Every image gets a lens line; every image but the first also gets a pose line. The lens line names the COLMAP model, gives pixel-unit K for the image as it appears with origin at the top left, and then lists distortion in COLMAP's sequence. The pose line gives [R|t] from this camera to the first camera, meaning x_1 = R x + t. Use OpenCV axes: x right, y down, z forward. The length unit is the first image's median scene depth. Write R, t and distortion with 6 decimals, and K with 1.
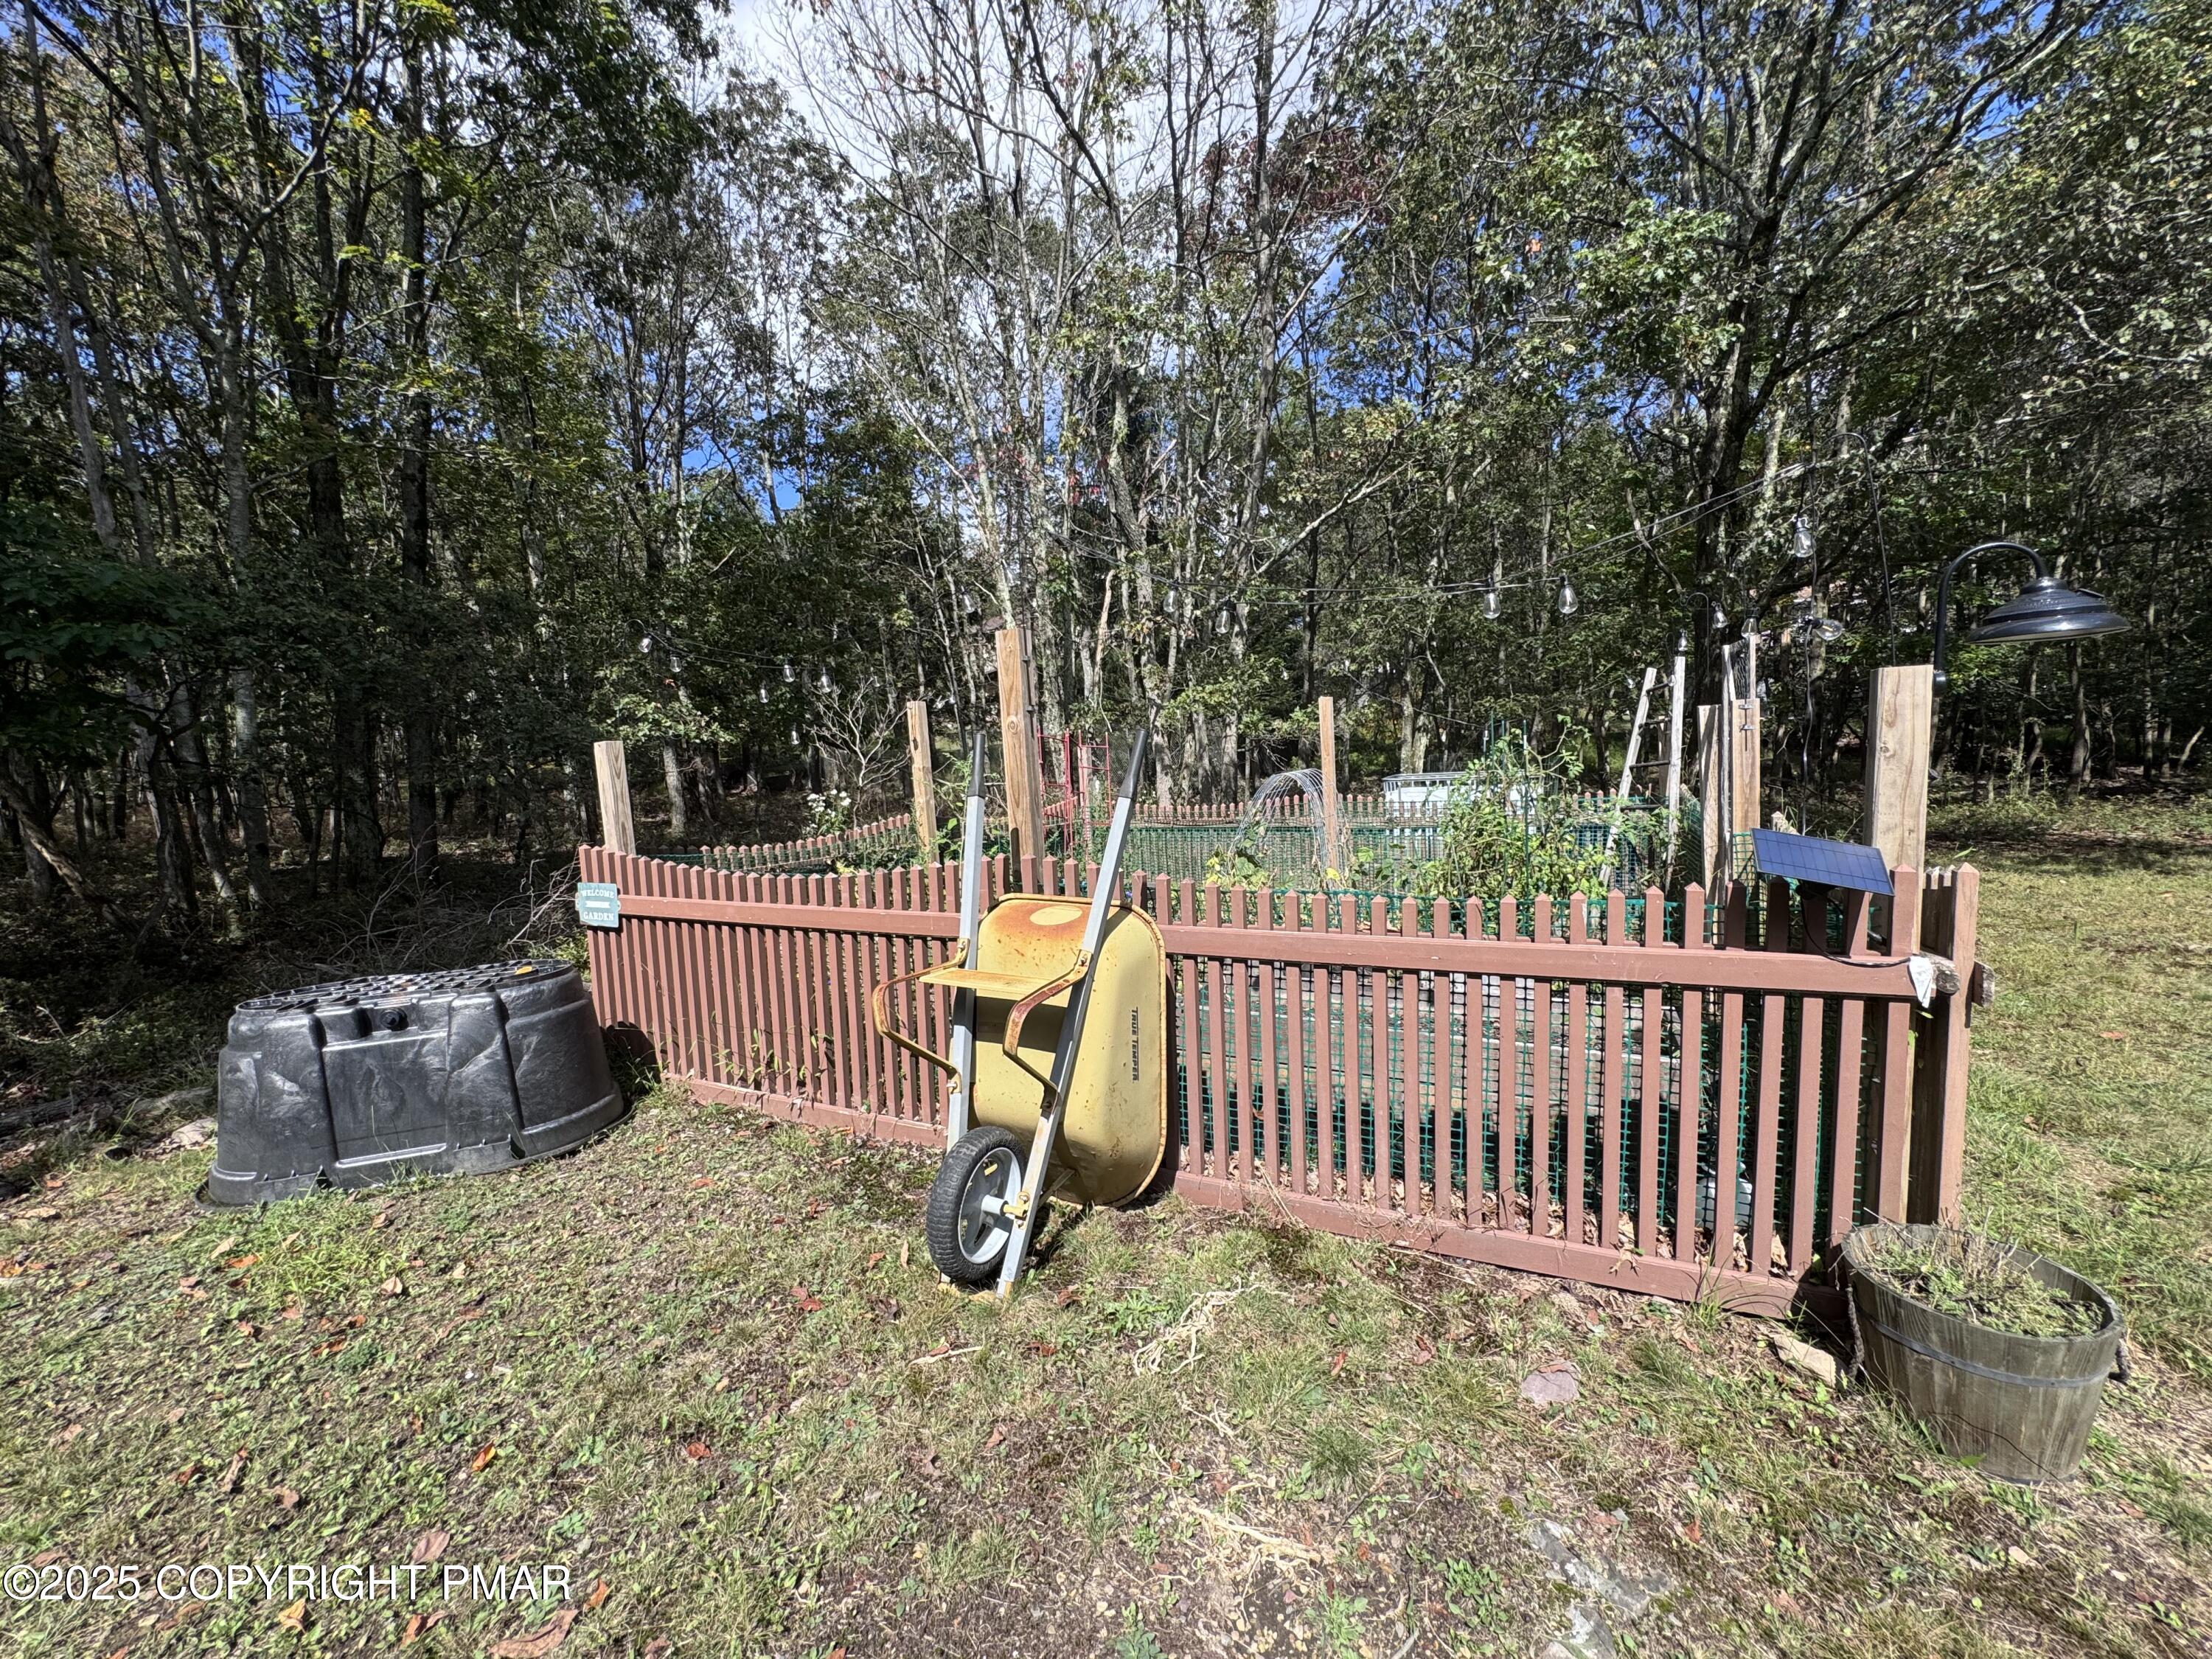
lens RADIAL K [[887.3, 0, 1103.1], [0, 887.3, 830.4], [0, 0, 1]] dist [-0.002099, -0.000030]
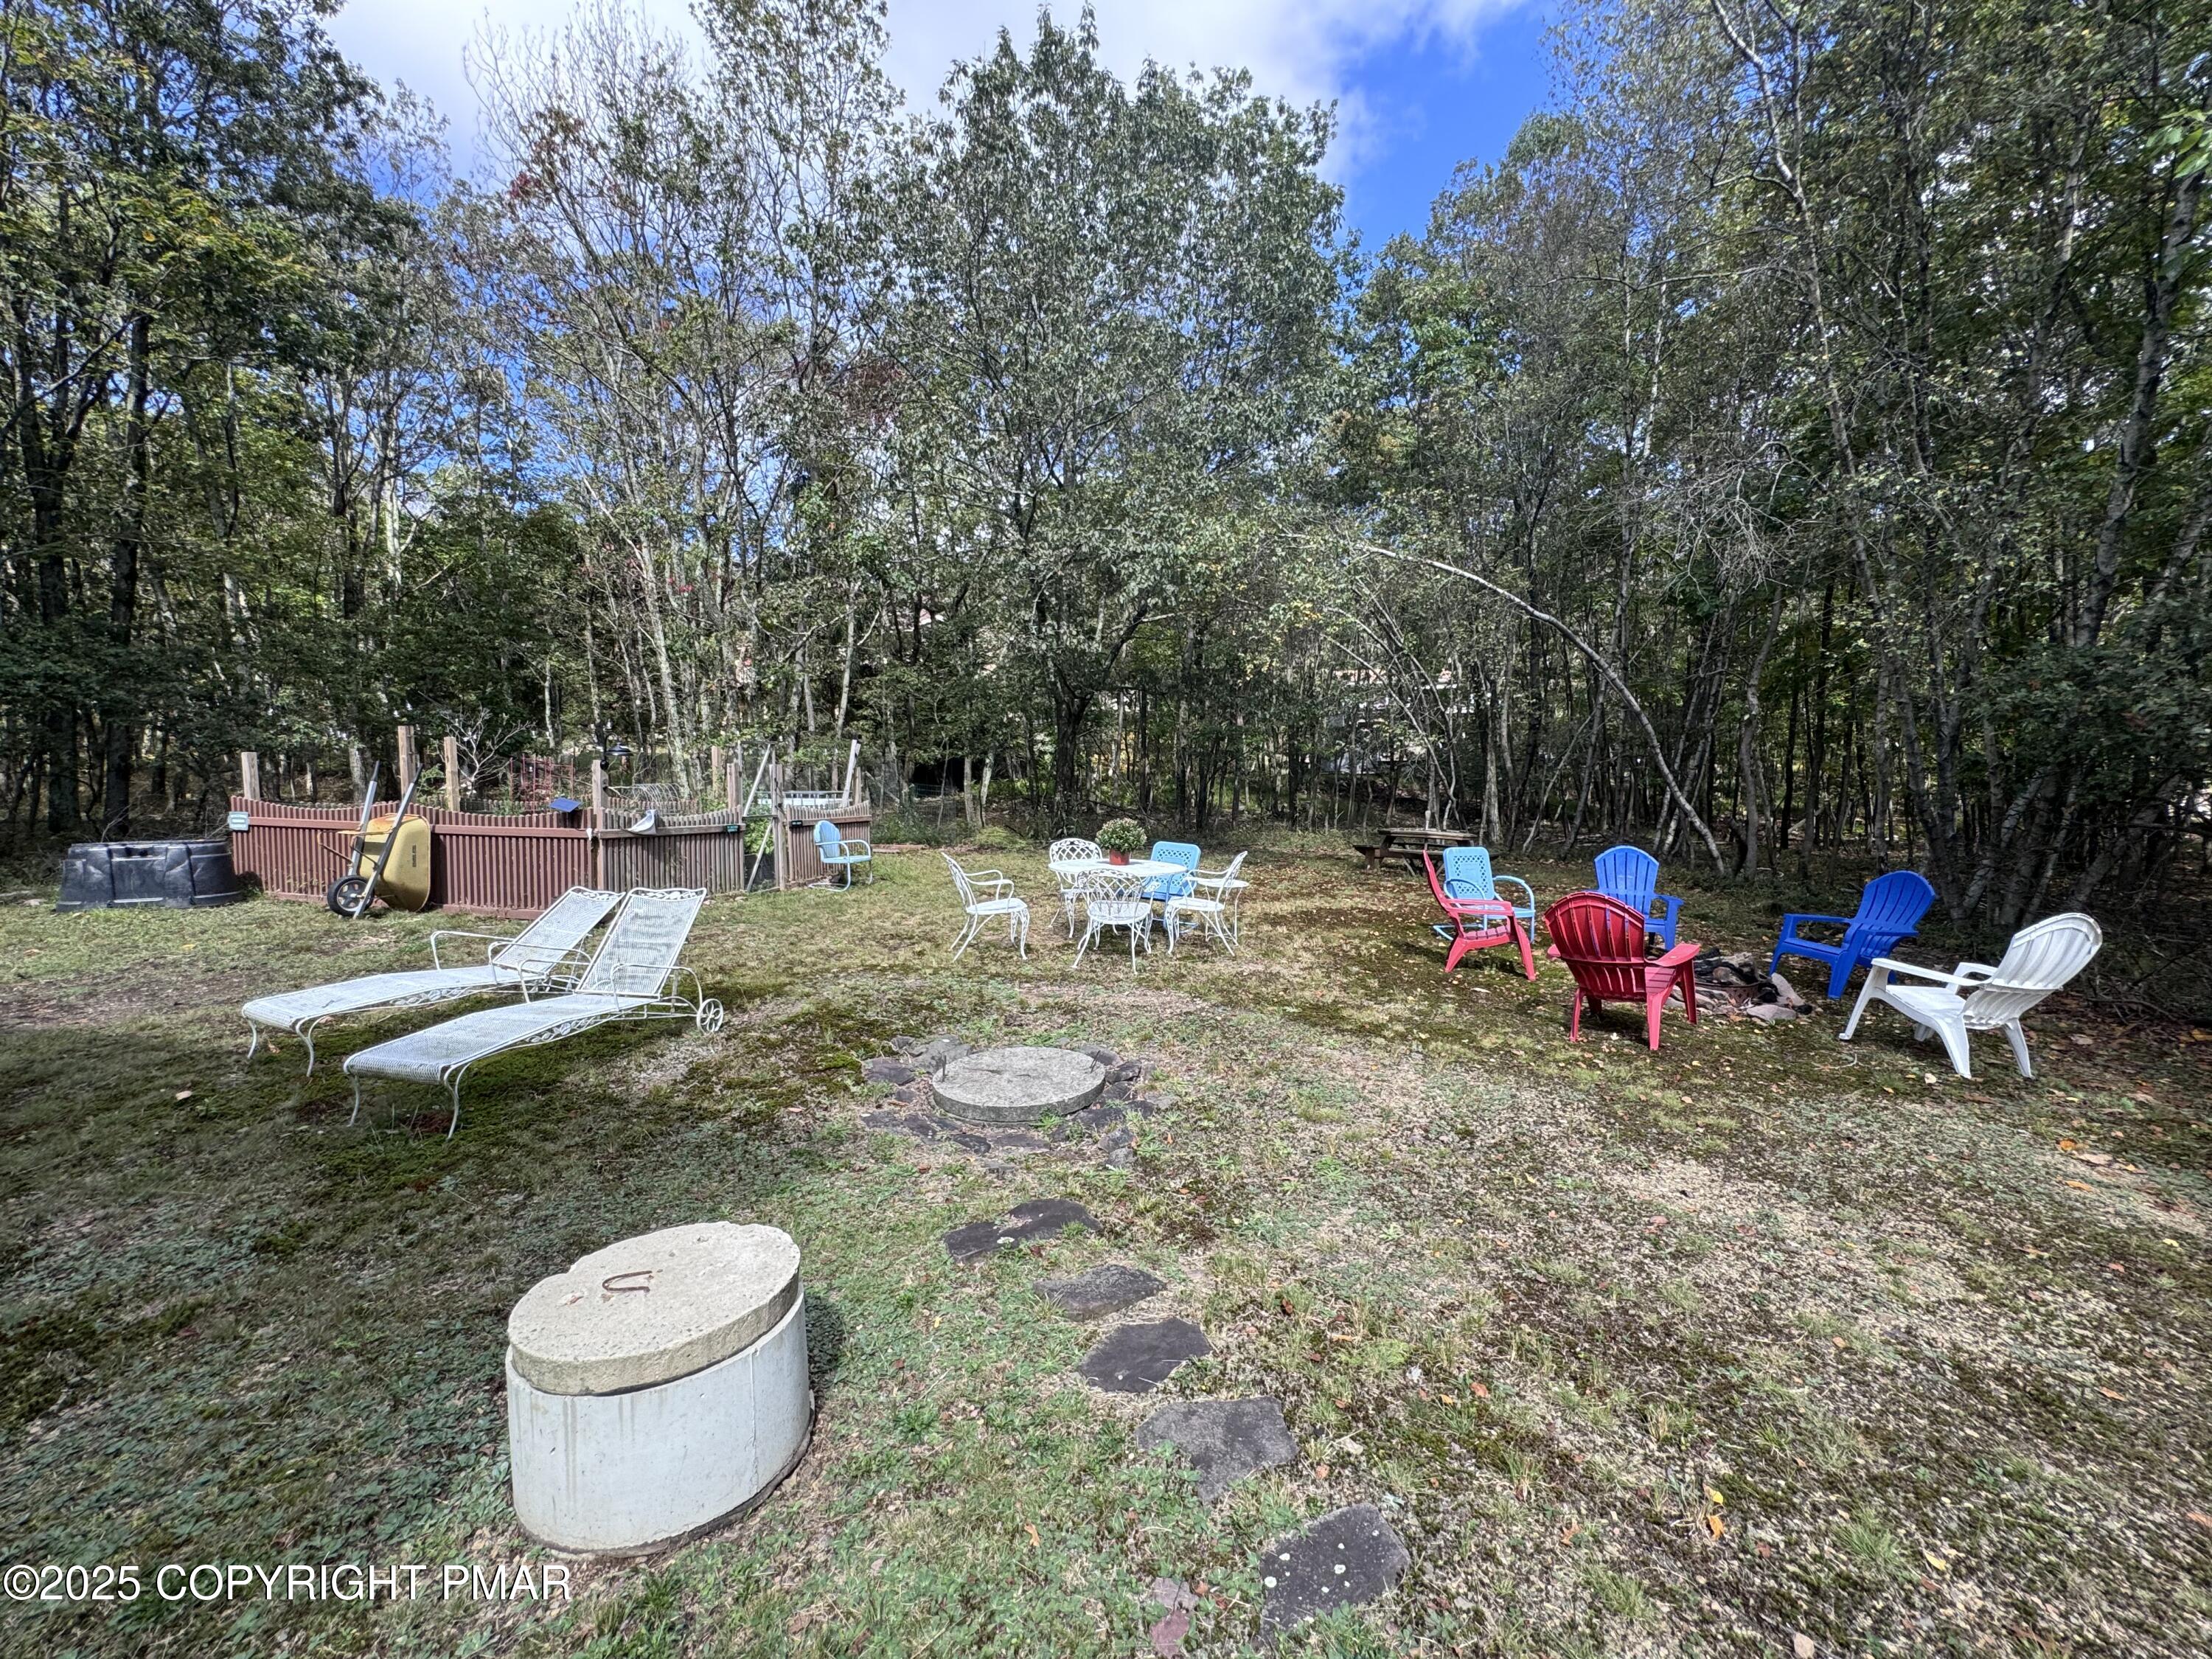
lens RADIAL K [[887.3, 0, 1108.7], [0, 887.3, 834.5], [0, 0, 1]] dist [-0.002099, -0.000030]
pose [[0.976298, 0.041079, 0.212495, 1.527190], [-0.037268, 0.999065, -0.021912, 0.108088], [-0.213197, 0.013473, 0.976916, -2.300608]]
